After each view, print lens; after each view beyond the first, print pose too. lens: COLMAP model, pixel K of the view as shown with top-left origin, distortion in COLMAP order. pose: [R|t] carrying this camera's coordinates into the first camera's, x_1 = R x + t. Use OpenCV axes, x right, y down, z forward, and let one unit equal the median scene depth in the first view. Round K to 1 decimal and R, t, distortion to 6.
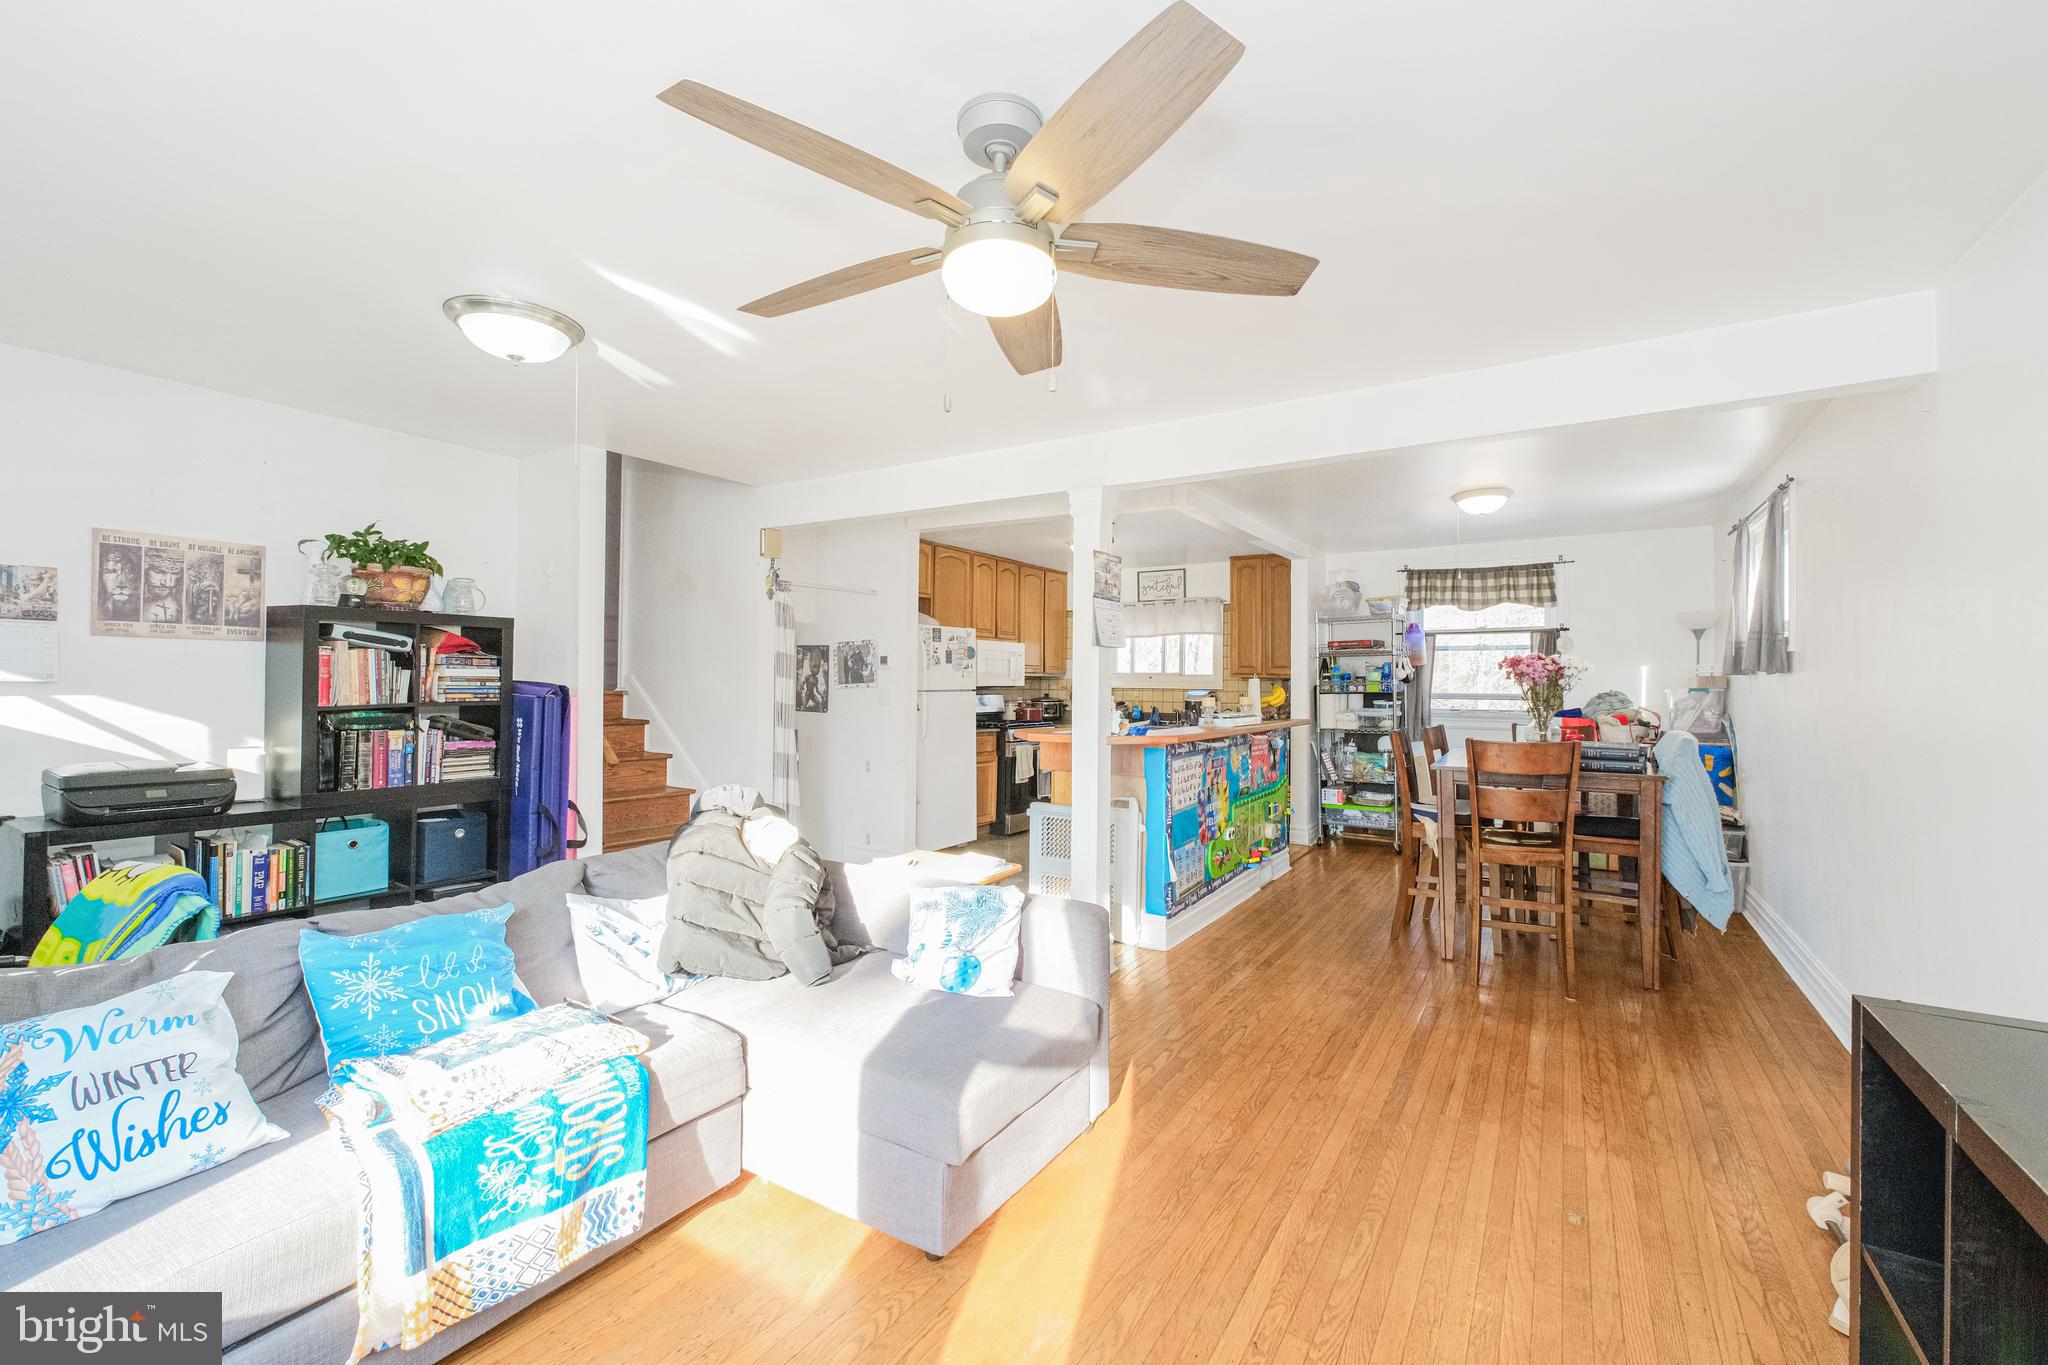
lens RADIAL K [[867.2, 0, 1025.5], [0, 867.2, 680.1], [0, 0, 1]] dist [0.018493, -0.018269]
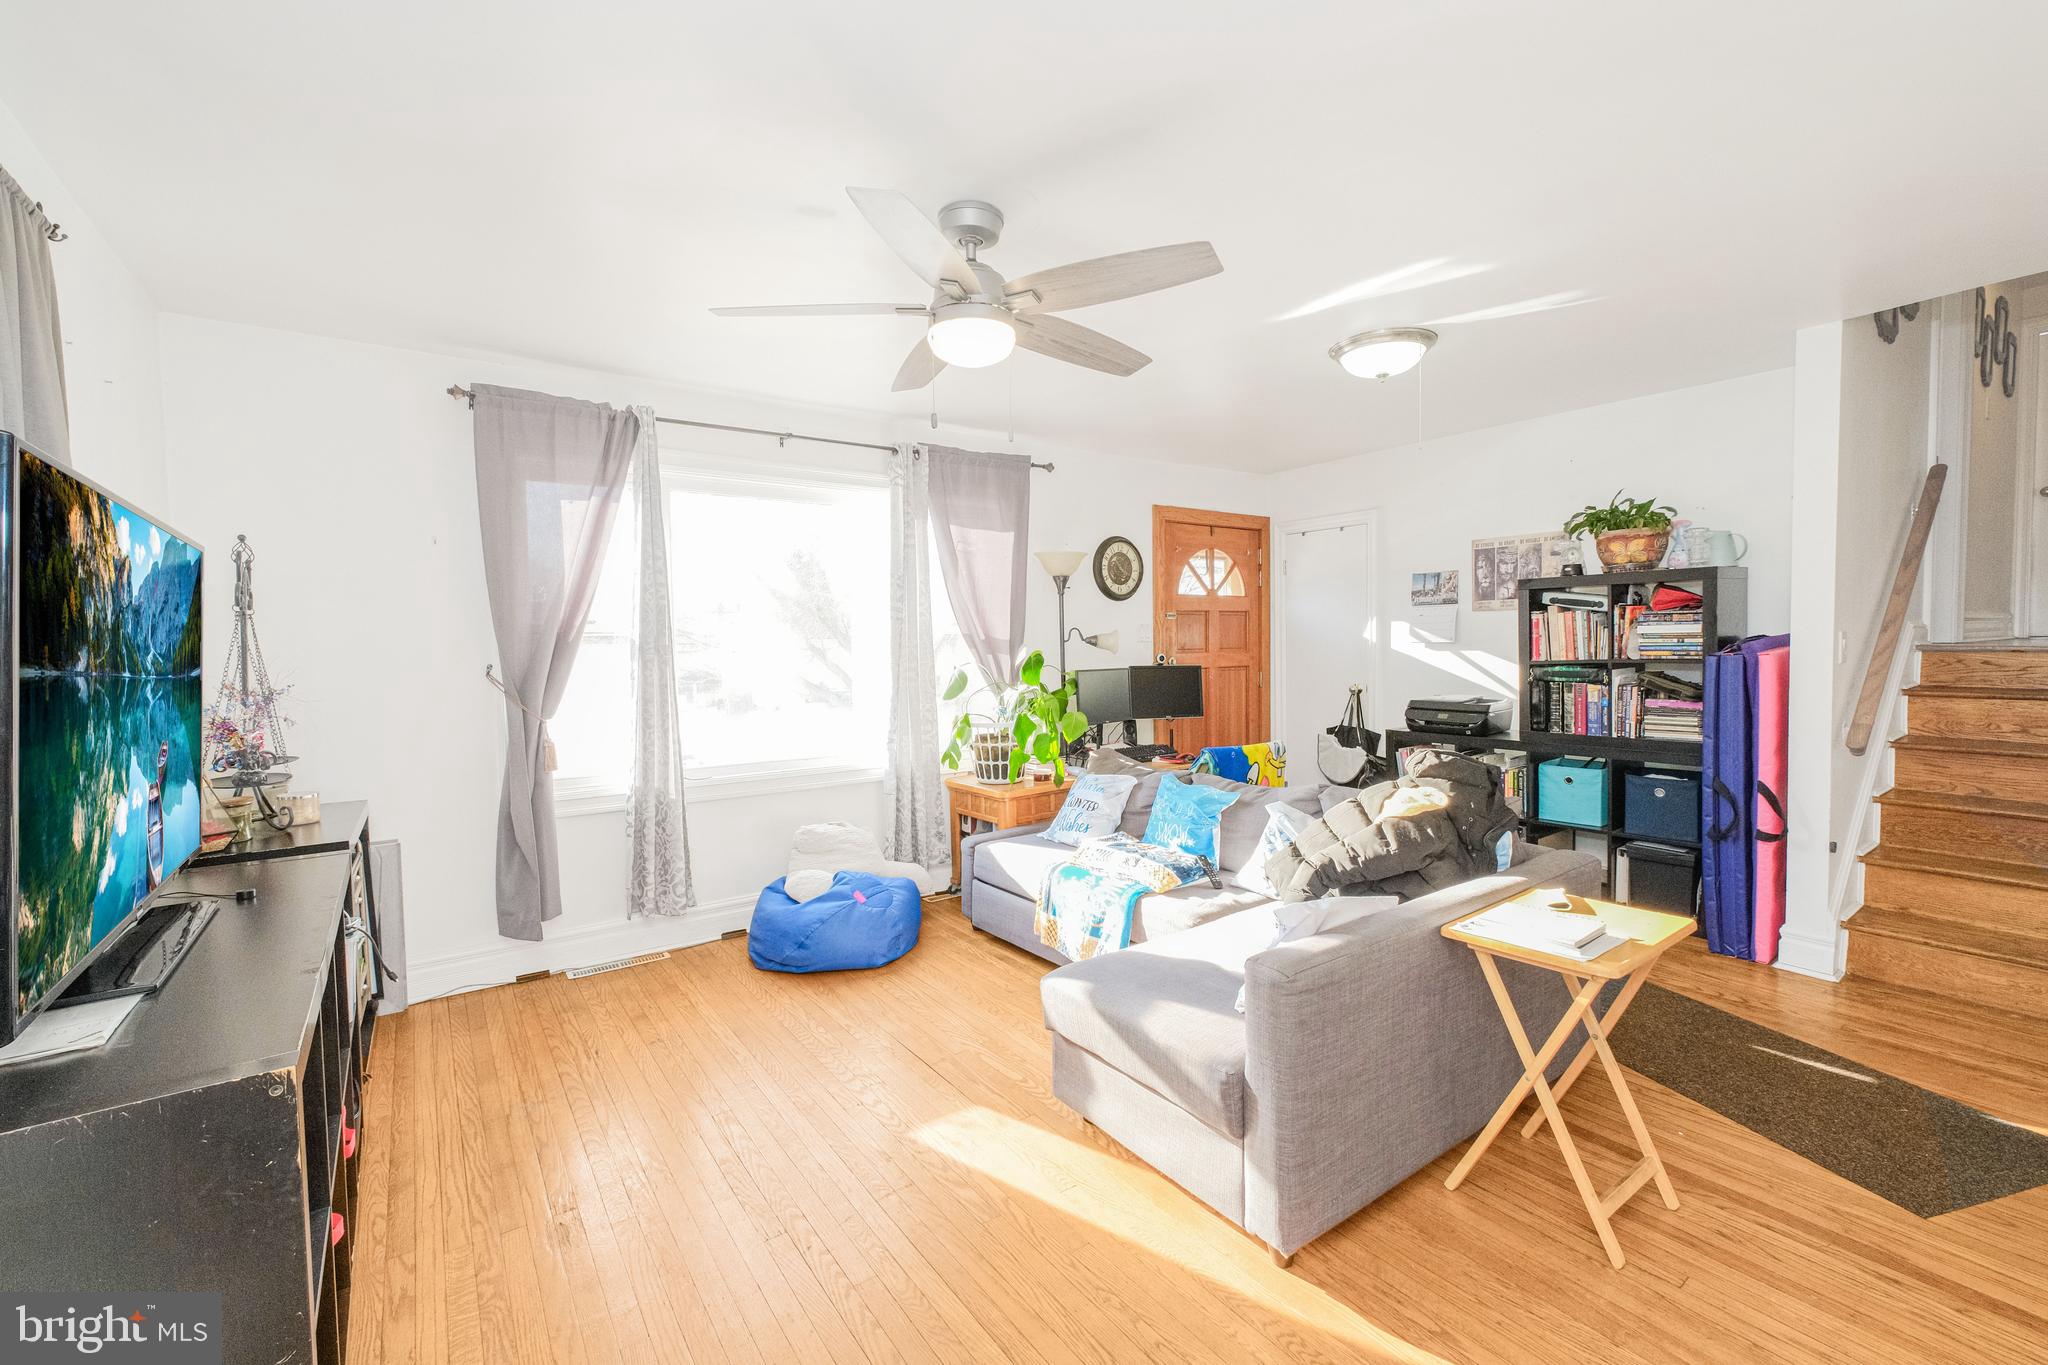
lens RADIAL K [[830.1, 0, 982.1], [0, 830.1, 675.7], [0, 0, 1]] dist [0.000659, -0.000020]
pose [[-0.426381, 0.034463, -0.903887, 0.291462], [0.017910, 0.999400, 0.029657, 0.001151], [0.904366, -0.003543, -0.426742, 0.399338]]
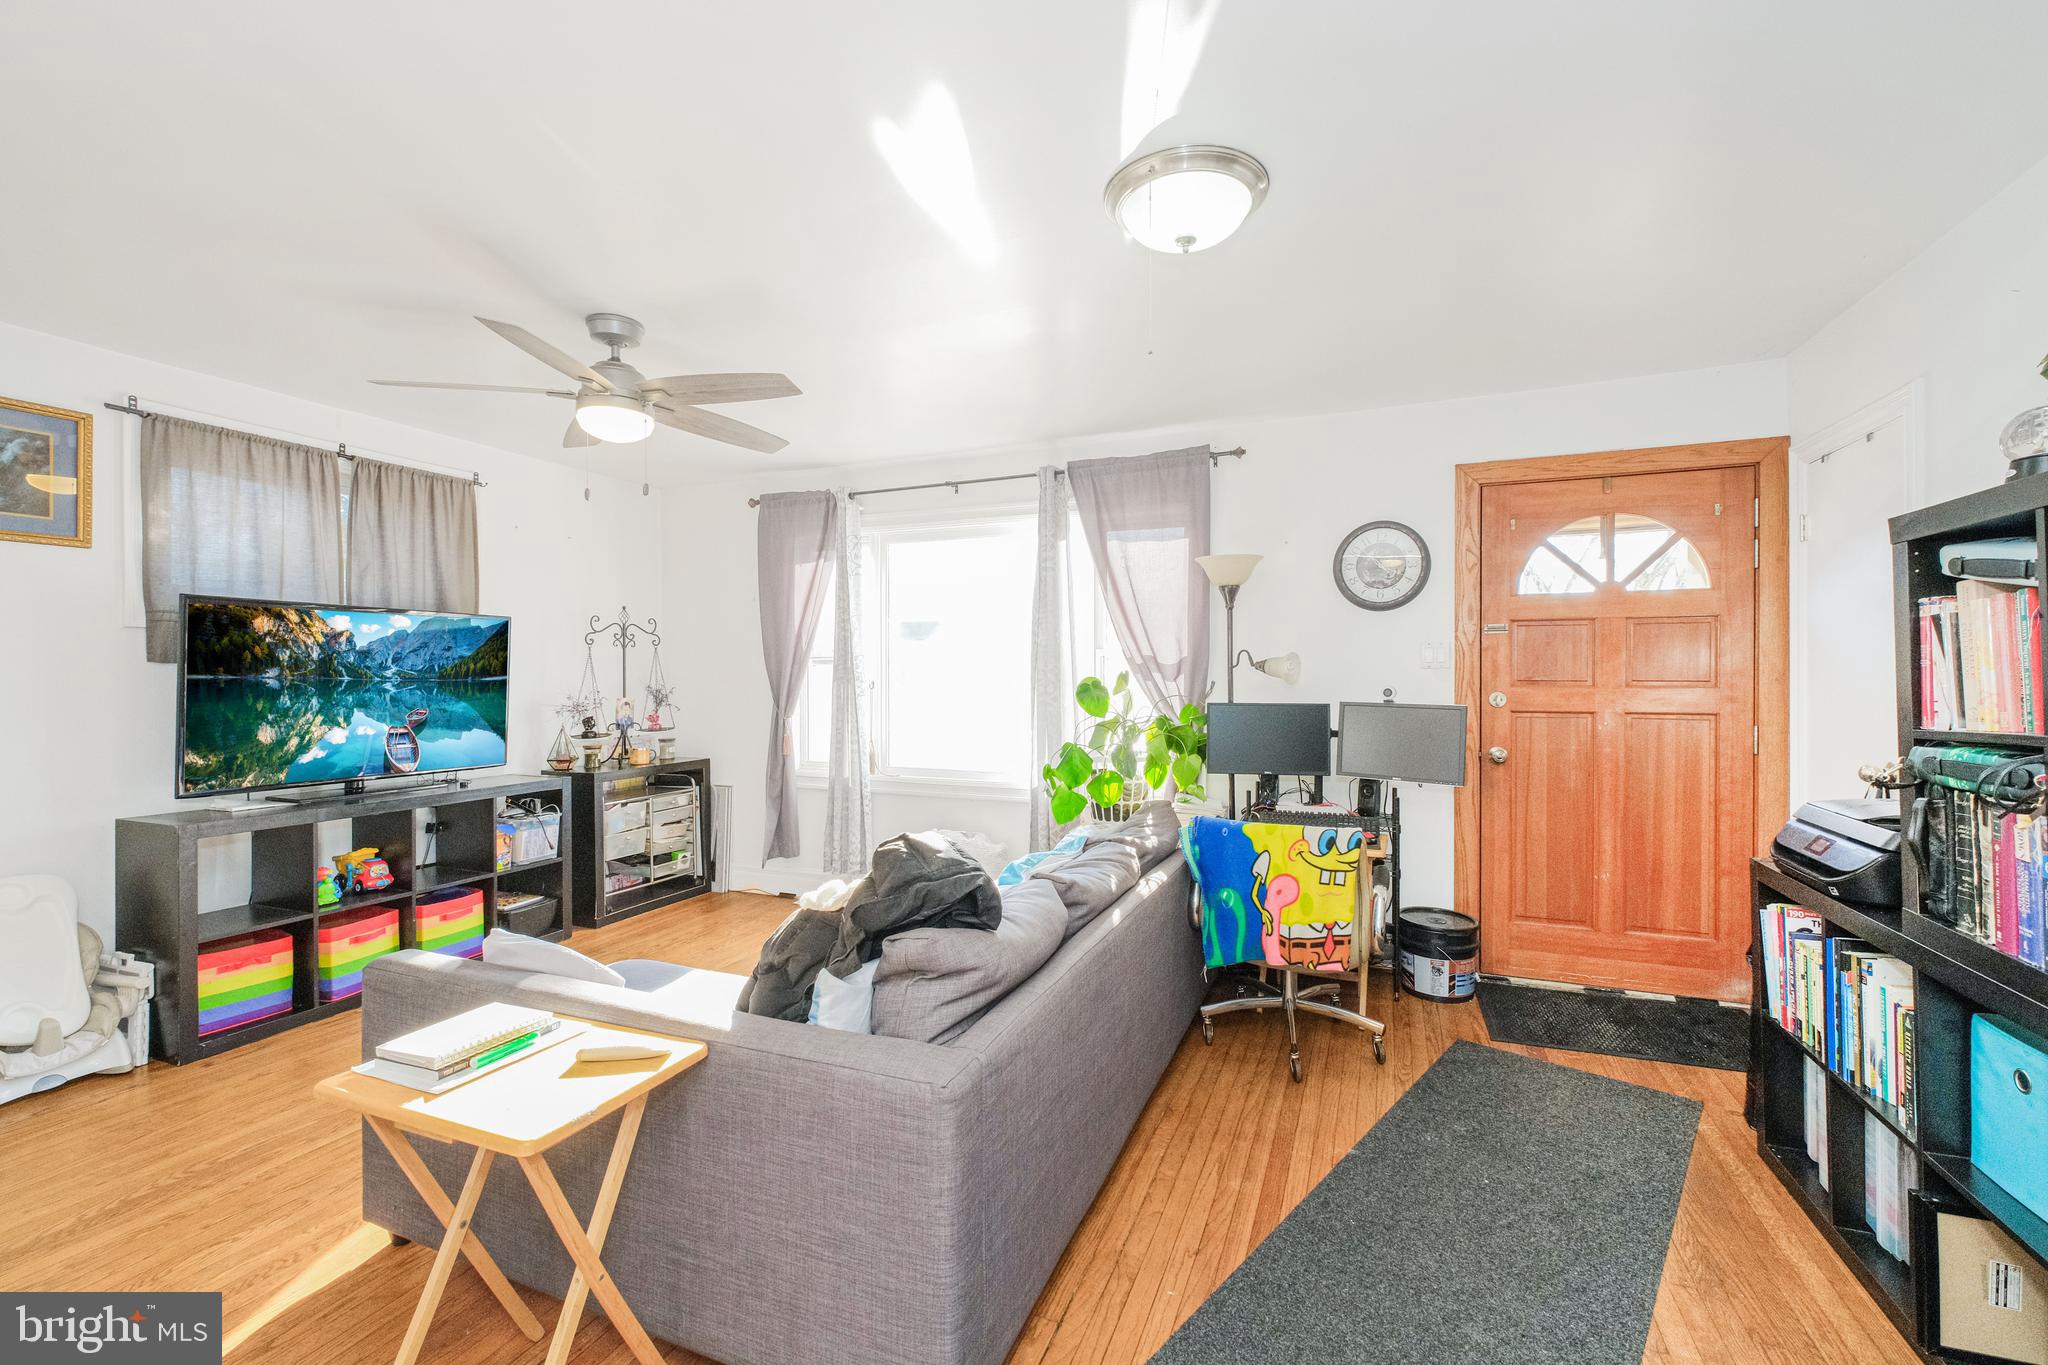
lens RADIAL K [[814.9, 0, 1026.6], [0, 814.9, 671.6], [0, 0, 1]] dist [0.003173, 0.000239]
pose [[-0.988010, -0.005088, -0.154306, -0.152046], [-0.003863, 0.999959, -0.008240, 0.002708], [0.154342, -0.007545, -0.987989, 0.686131]]
